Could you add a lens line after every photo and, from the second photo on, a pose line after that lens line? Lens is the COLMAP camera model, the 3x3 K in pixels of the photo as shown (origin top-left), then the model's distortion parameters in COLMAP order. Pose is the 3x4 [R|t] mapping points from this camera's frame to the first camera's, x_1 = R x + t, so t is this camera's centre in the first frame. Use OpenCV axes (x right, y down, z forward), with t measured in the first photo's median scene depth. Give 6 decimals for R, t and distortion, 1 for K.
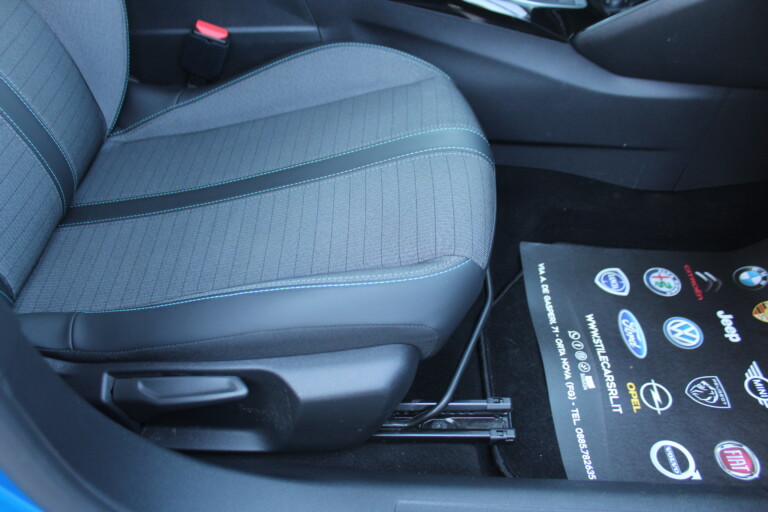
lens RADIAL K [[643.5, 0, 388.3], [0, 643.5, 252.4], [0, 0, 1]] dist [-0.147877, 0.121954]
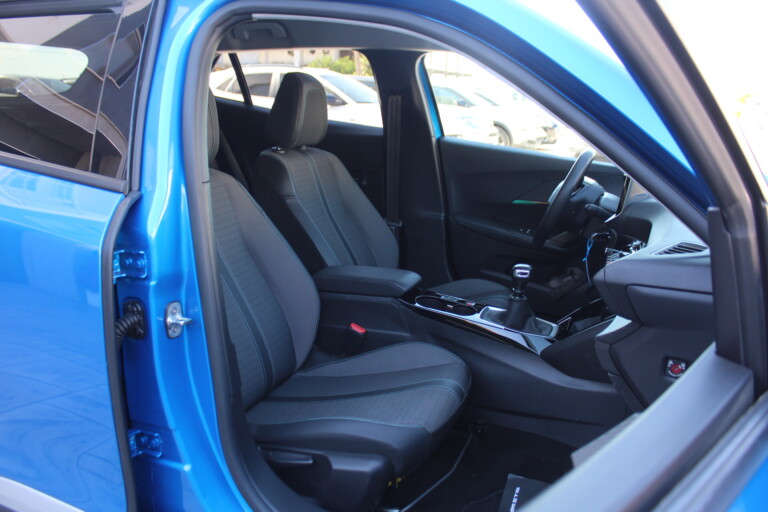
lens RADIAL K [[643.5, 0, 381.9], [0, 643.5, 256.2], [0, 0, 1]] dist [-0.147877, 0.121954]
pose [[0.933535, 0.066547, -0.352254, 0.483007], [-0.237761, 0.850338, -0.469463, 0.381764], [0.268294, 0.522013, 0.809643, -0.731362]]
